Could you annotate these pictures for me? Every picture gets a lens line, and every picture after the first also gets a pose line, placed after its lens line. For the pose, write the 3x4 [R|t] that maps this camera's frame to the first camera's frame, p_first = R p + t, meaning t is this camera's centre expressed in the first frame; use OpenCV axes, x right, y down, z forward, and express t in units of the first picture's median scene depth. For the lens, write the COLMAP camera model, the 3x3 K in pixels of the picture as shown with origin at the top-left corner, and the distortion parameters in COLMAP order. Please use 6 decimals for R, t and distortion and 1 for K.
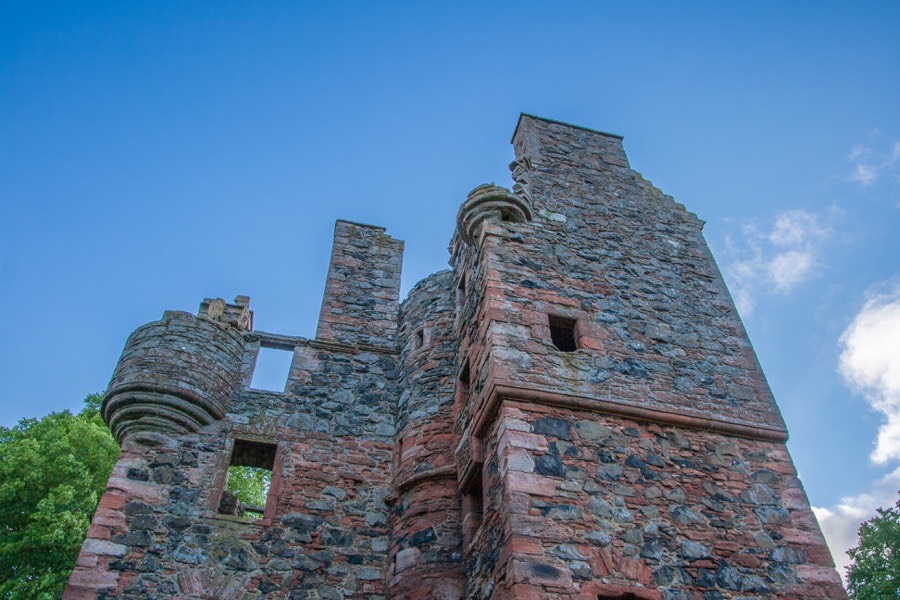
lens RADIAL K [[652.3, 0, 450.0], [0, 652.3, 300.0], [0, 0, 1]] dist [-0.133500, 0.060689]
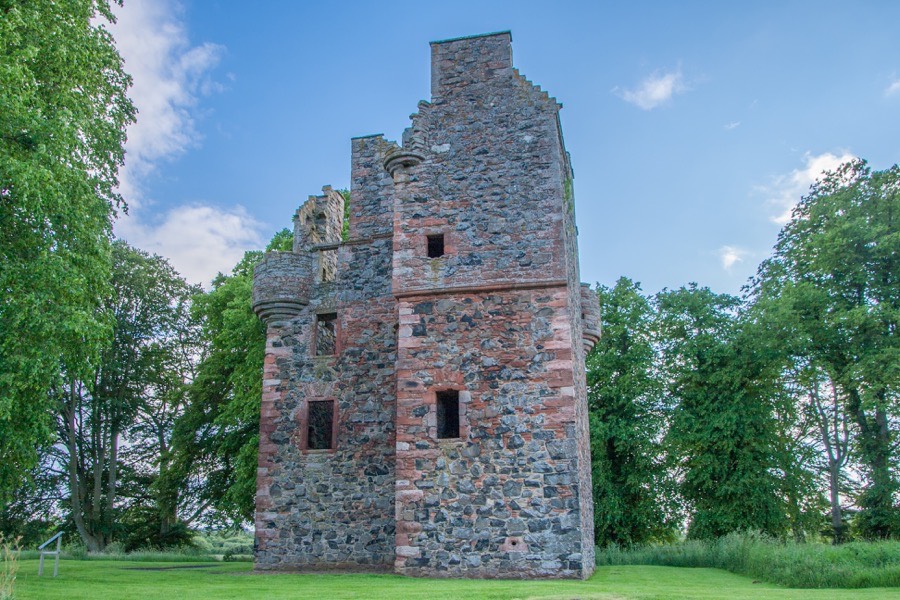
lens RADIAL K [[652.3, 0, 450.0], [0, 652.3, 300.0], [0, 0, 1]] dist [-0.133500, 0.060689]
pose [[0.909896, -0.160828, -0.382391, 0.892927], [0.317119, 0.863932, 0.391224, -0.519457], [0.267440, -0.477237, 0.837091, -0.572195]]
